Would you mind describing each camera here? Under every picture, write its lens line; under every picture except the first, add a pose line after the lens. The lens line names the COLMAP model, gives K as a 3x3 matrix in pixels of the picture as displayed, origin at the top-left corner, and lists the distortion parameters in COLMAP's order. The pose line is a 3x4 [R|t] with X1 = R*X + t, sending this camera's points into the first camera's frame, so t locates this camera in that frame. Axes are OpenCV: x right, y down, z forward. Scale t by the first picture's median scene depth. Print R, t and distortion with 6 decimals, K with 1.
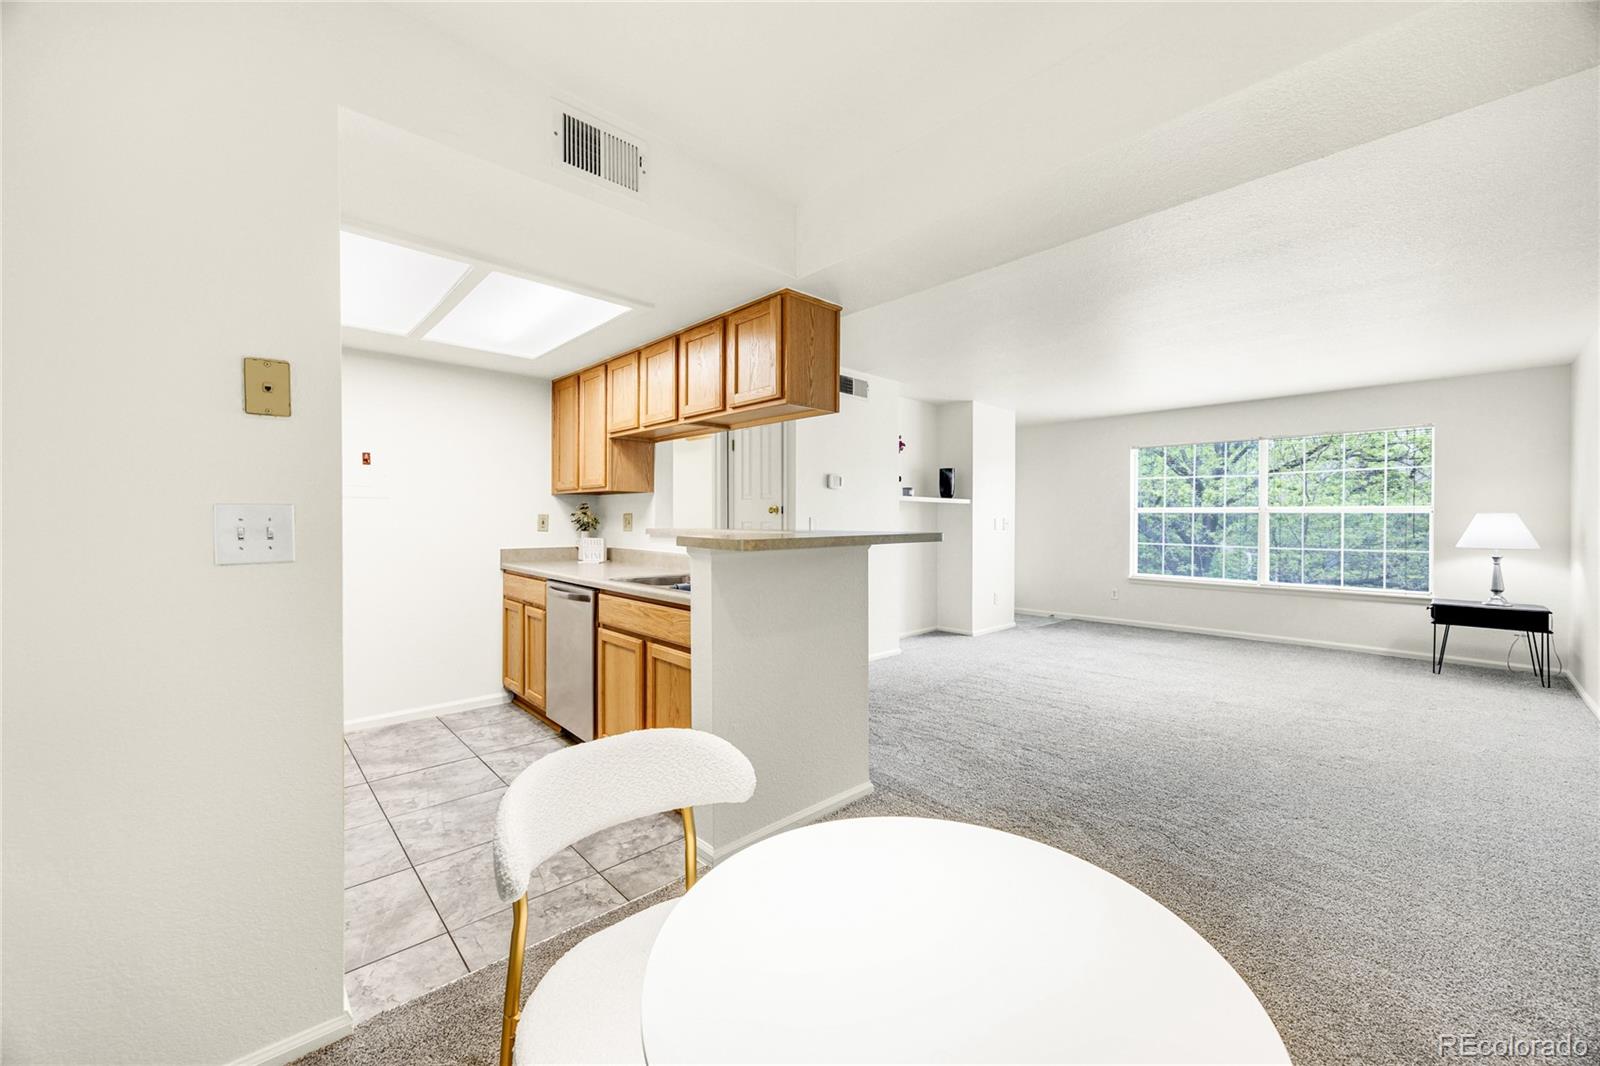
lens RADIAL K [[614.0, 0, 799.4], [0, 614.0, 528.1], [0, 0, 1]] dist [0.002390, 0.000023]
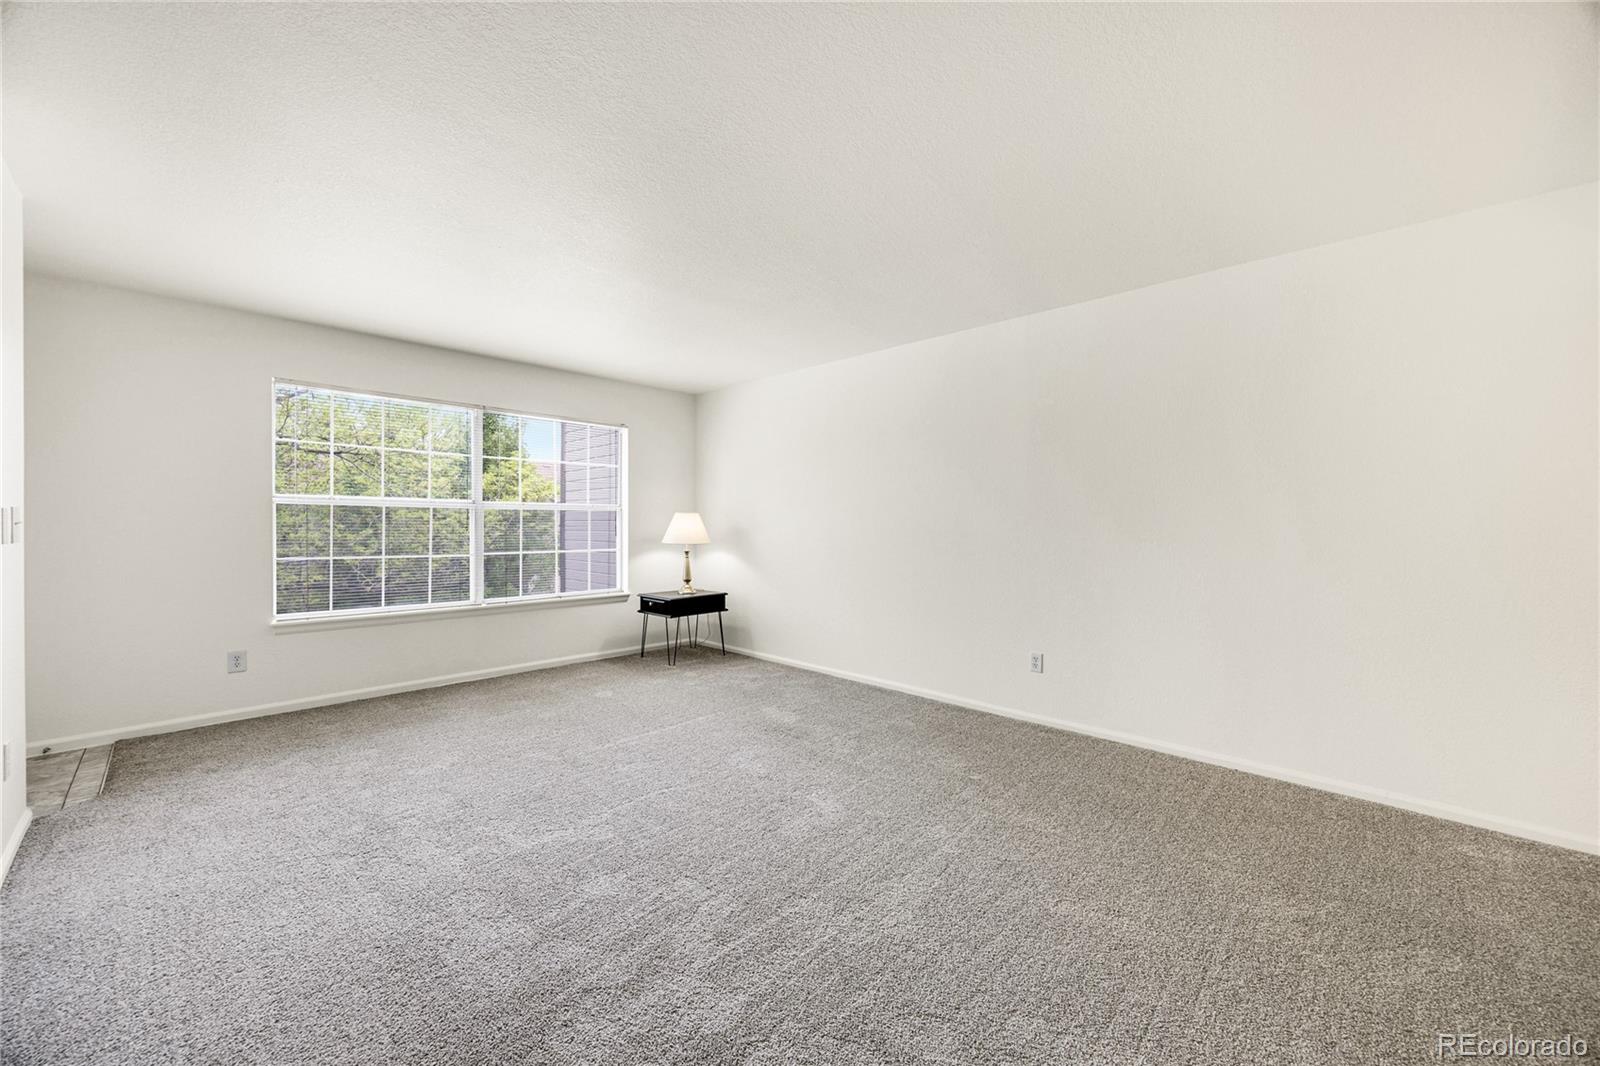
lens RADIAL K [[647.1, 0, 792.1], [0, 647.1, 523.4], [0, 0, 1]] dist [0.000192, 0.000183]
pose [[-0.049146, -0.007234, 0.998765, -0.077792], [0.005438, 0.999957, 0.007510, -0.013565], [-0.998777, 0.005801, -0.049104, 0.919665]]
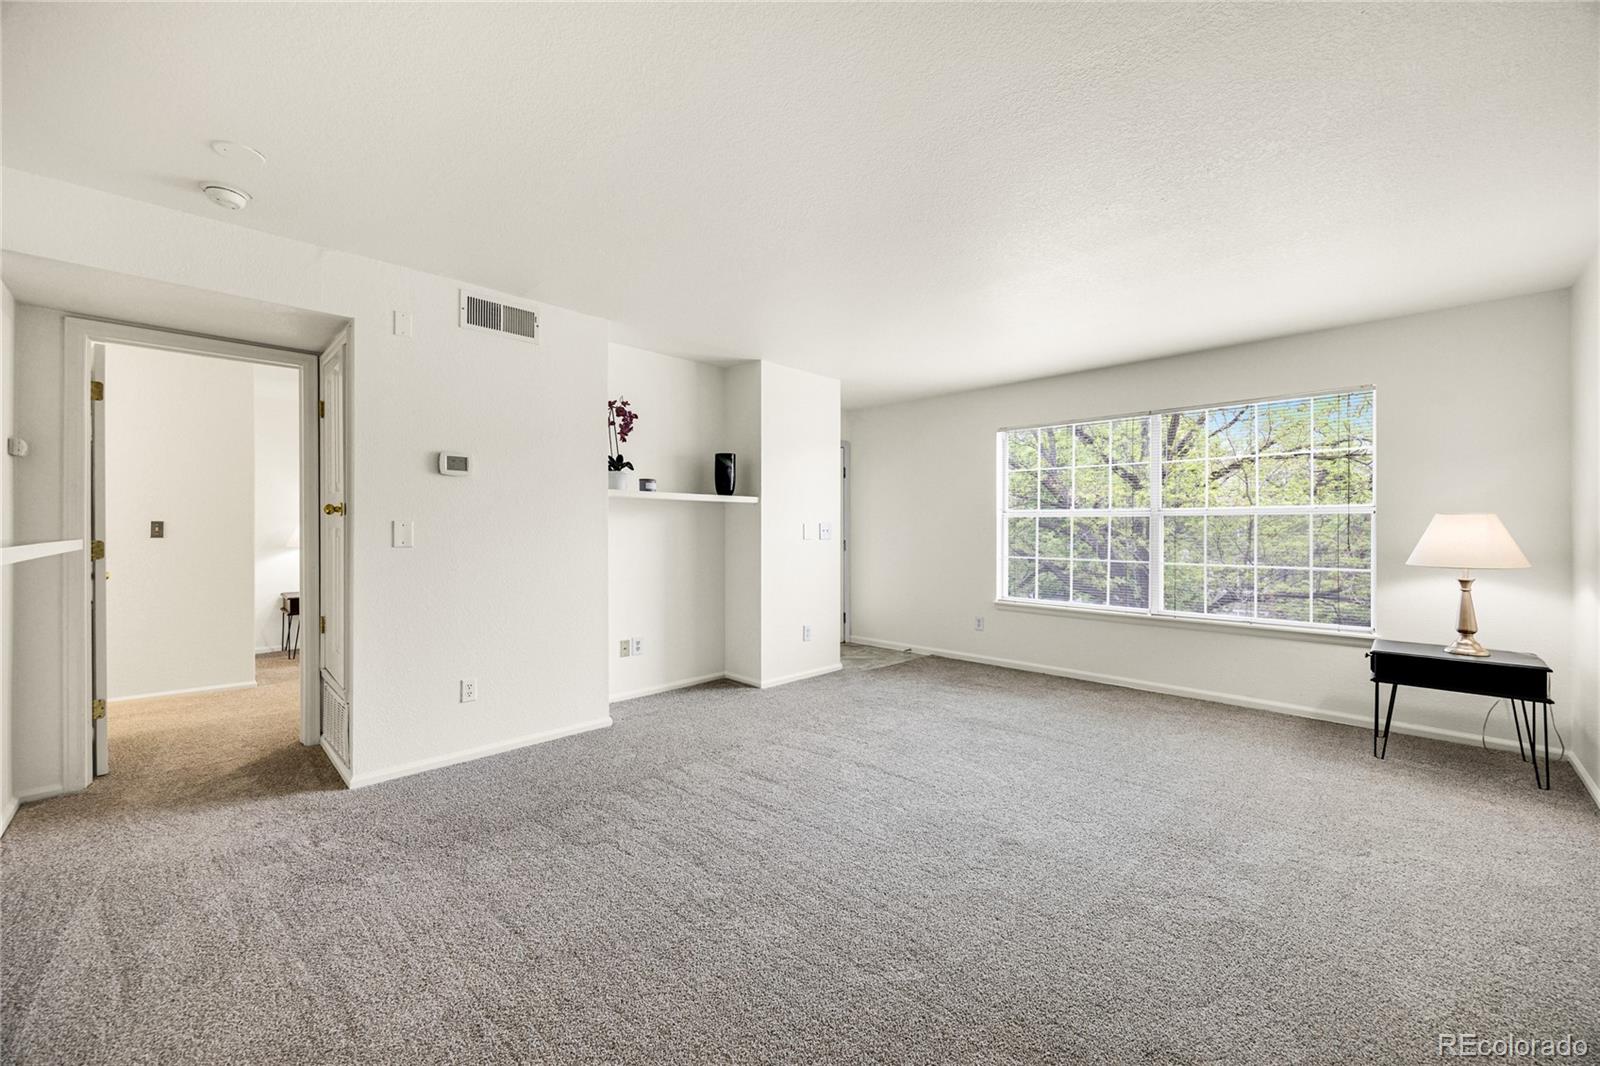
lens RADIAL K [[616.2, 0, 806.1], [0, 616.2, 531.9], [0, 0, 1]] dist [0.001602, 0.000212]
pose [[0.999343, -0.002433, 0.036149, 0.439190], [0.002645, 0.999980, -0.005830, -0.002068], [-0.036134, 0.005921, 0.999329, 0.397283]]
